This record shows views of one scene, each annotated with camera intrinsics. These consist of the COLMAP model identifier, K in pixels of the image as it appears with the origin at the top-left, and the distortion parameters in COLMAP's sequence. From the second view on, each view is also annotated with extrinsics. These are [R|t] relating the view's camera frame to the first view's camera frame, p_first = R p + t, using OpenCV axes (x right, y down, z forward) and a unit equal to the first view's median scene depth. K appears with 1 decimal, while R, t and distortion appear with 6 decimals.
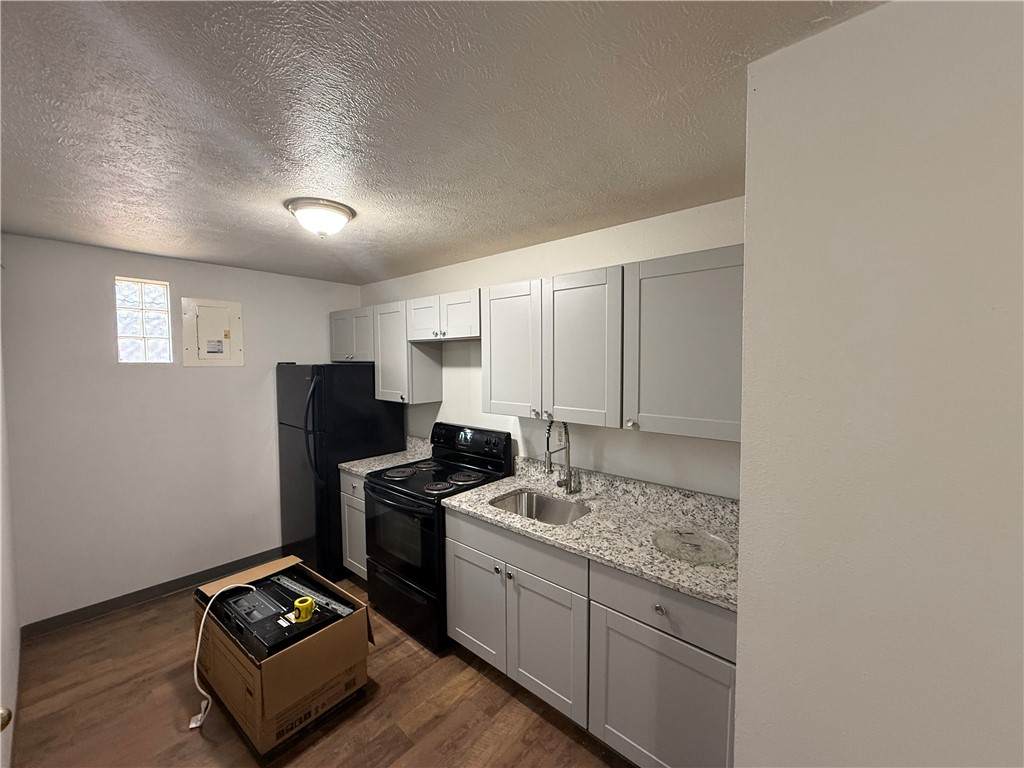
lens RADIAL K [[410.2, 0, 507.9], [0, 410.2, 383.3], [0, 0, 1]] dist [-0.000523, 0.000288]
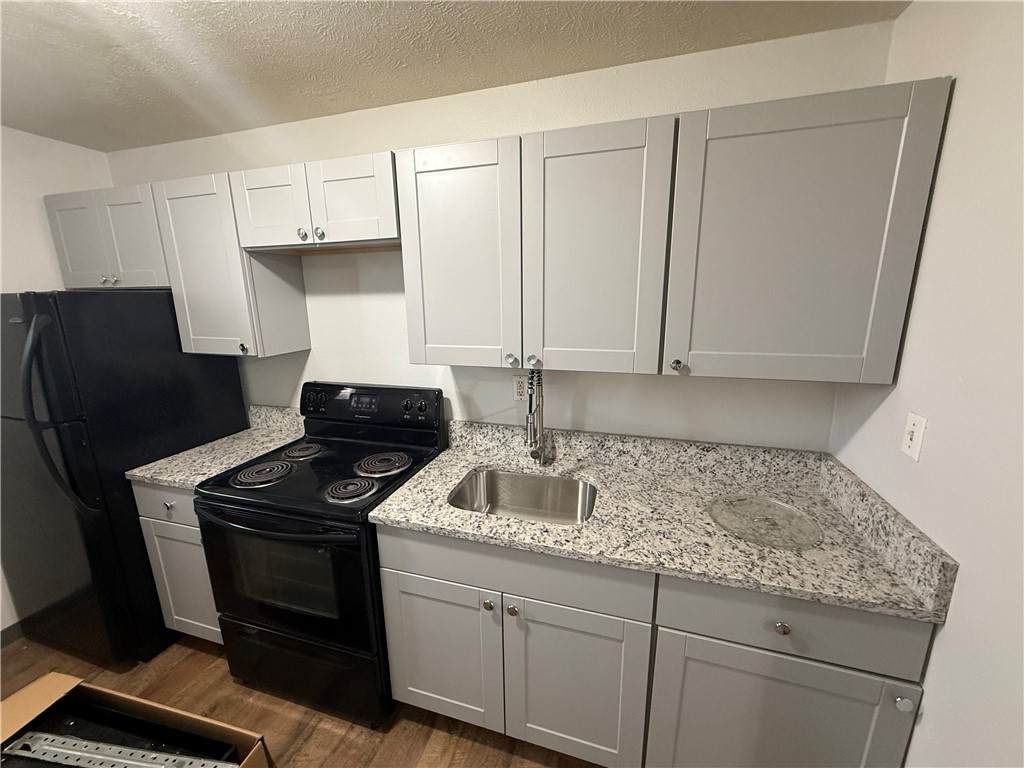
lens RADIAL K [[410.2, 0, 509.7], [0, 410.2, 383.7], [0, 0, 1]] dist [-0.000523, 0.000288]
pose [[0.912772, -0.097421, 0.396681, -0.187972], [0.033966, 0.985881, 0.163967, 0.002737], [-0.407054, -0.136191, 0.903194, 0.384720]]
